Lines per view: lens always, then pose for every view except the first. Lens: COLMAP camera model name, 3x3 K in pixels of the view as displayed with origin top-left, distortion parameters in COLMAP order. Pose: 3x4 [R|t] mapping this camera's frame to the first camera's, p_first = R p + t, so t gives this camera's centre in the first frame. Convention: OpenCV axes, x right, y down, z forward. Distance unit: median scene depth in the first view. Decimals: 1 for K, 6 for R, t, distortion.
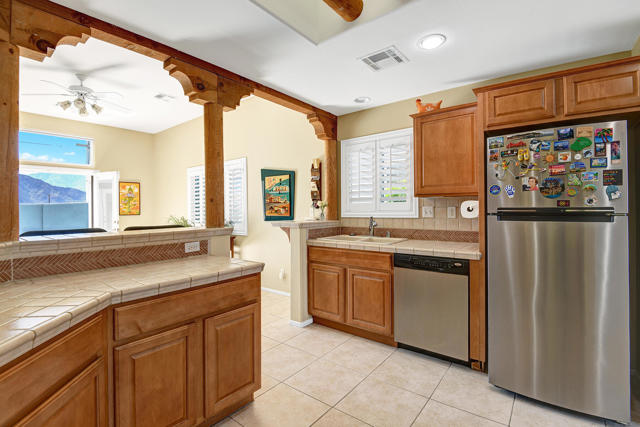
lens RADIAL K [[299.2, 0, 323.7], [0, 299.2, 211.8], [0, 0, 1]] dist [-0.024479, -0.008065]
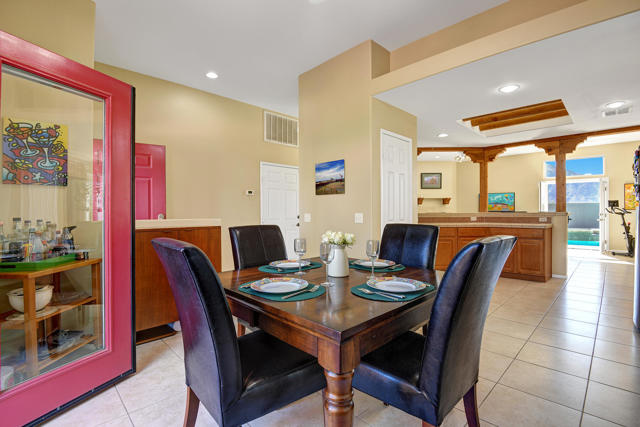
lens RADIAL K [[299.2, 0, 324.3], [0, 299.2, 214.3], [0, 0, 1]] dist [-0.024479, -0.008065]
pose [[-0.127674, 0.019270, -0.991629, 1.081559], [-0.007473, 0.999764, 0.020390, 0.021795], [0.991788, 0.010014, -0.127499, -0.219469]]
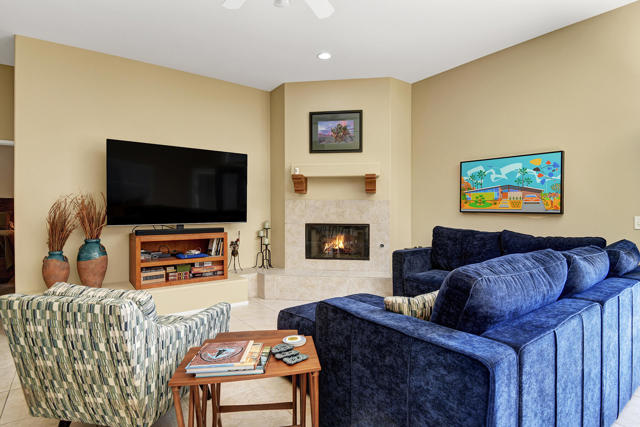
lens RADIAL K [[340.5, 0, 318.7], [0, 340.5, 213.5], [0, 0, 1]] dist [-0.008235, -0.008060]
pose [[-0.272968, 0.018440, -0.961846, -0.483640], [-0.011680, 0.999679, 0.022480, 0.023907], [0.961952, 0.017371, -0.272665, 0.625436]]
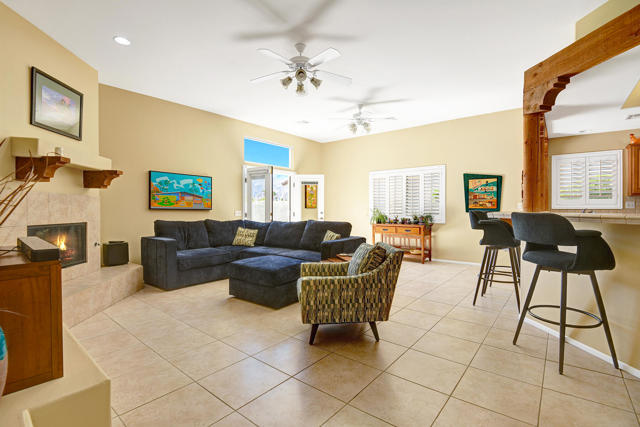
lens RADIAL K [[299.2, 0, 322.7], [0, 299.2, 214.5], [0, 0, 1]] dist [-0.024479, -0.008065]
pose [[0.999774, 0.012156, -0.017434, -0.876780], [-0.012107, 0.999923, 0.002895, 0.047359], [0.017468, -0.002683, 0.999844, -0.372403]]
